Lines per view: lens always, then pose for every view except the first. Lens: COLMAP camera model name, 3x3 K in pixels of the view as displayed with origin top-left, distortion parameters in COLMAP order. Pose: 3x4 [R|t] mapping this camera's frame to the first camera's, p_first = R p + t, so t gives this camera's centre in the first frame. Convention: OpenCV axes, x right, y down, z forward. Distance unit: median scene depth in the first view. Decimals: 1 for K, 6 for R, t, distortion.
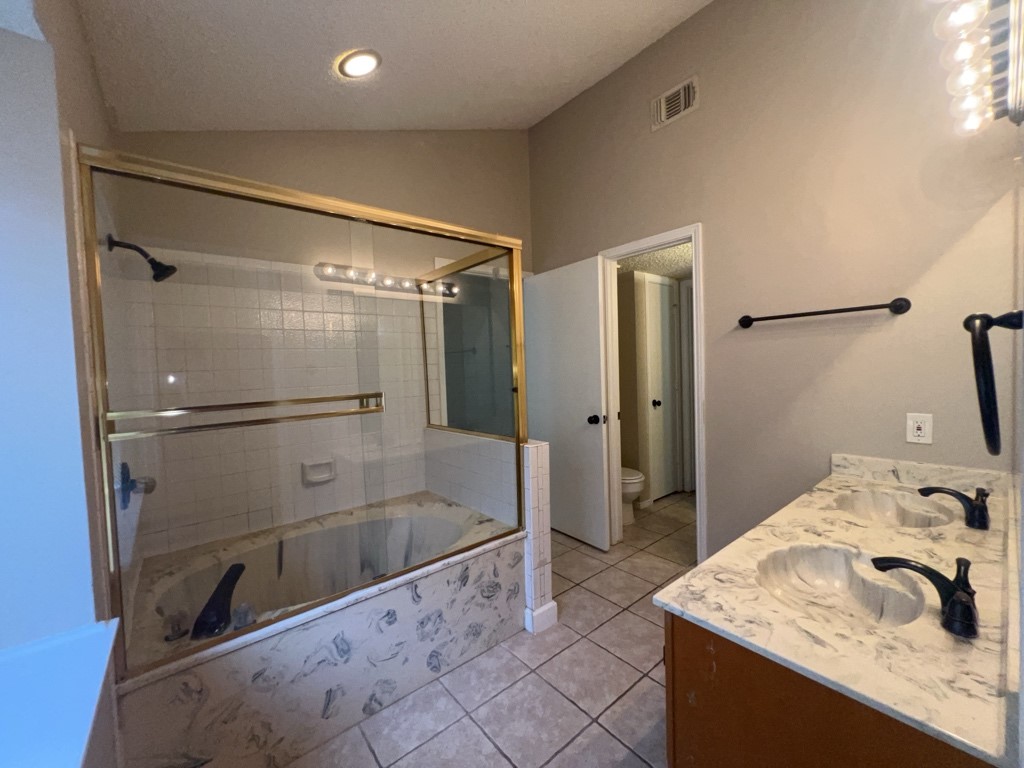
lens RADIAL K [[408.4, 0, 515.2], [0, 408.4, 385.4], [0, 0, 1]] dist [-0.004441, 0.000027]
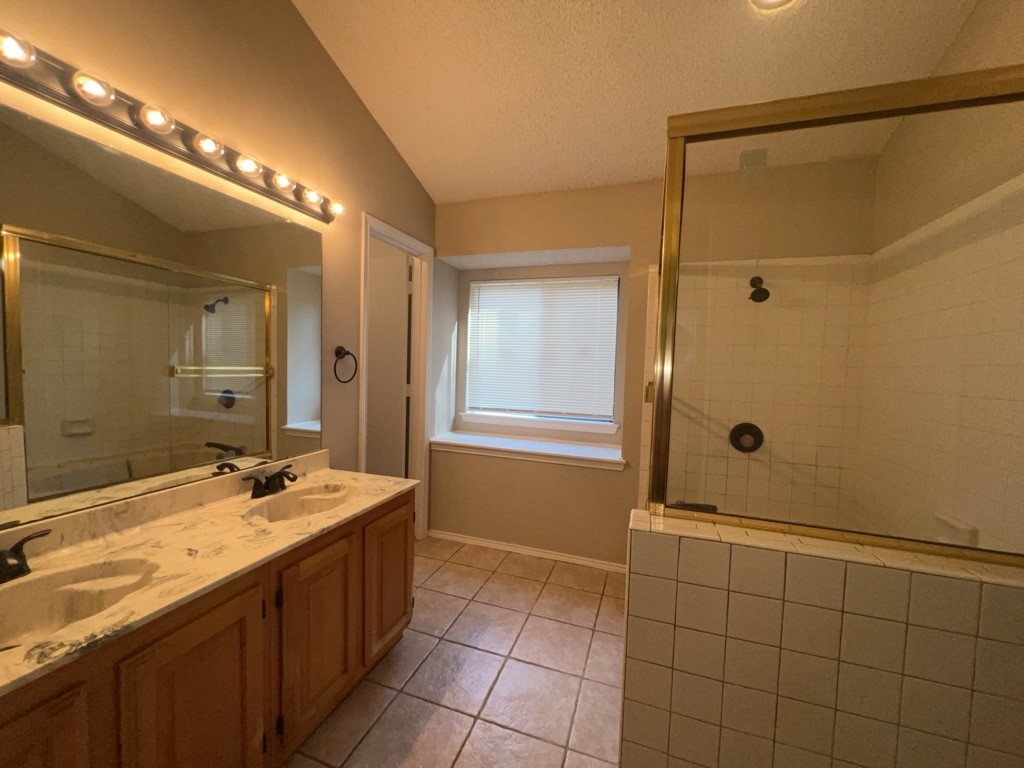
lens RADIAL K [[408.4, 0, 511.7], [0, 408.4, 379.1], [0, 0, 1]] dist [-0.004441, 0.000027]
pose [[-0.858590, 0.032653, -0.511622, 0.707103], [-0.024169, 0.994282, 0.104019, -0.129553], [0.512092, 0.101675, -0.852891, 2.113482]]
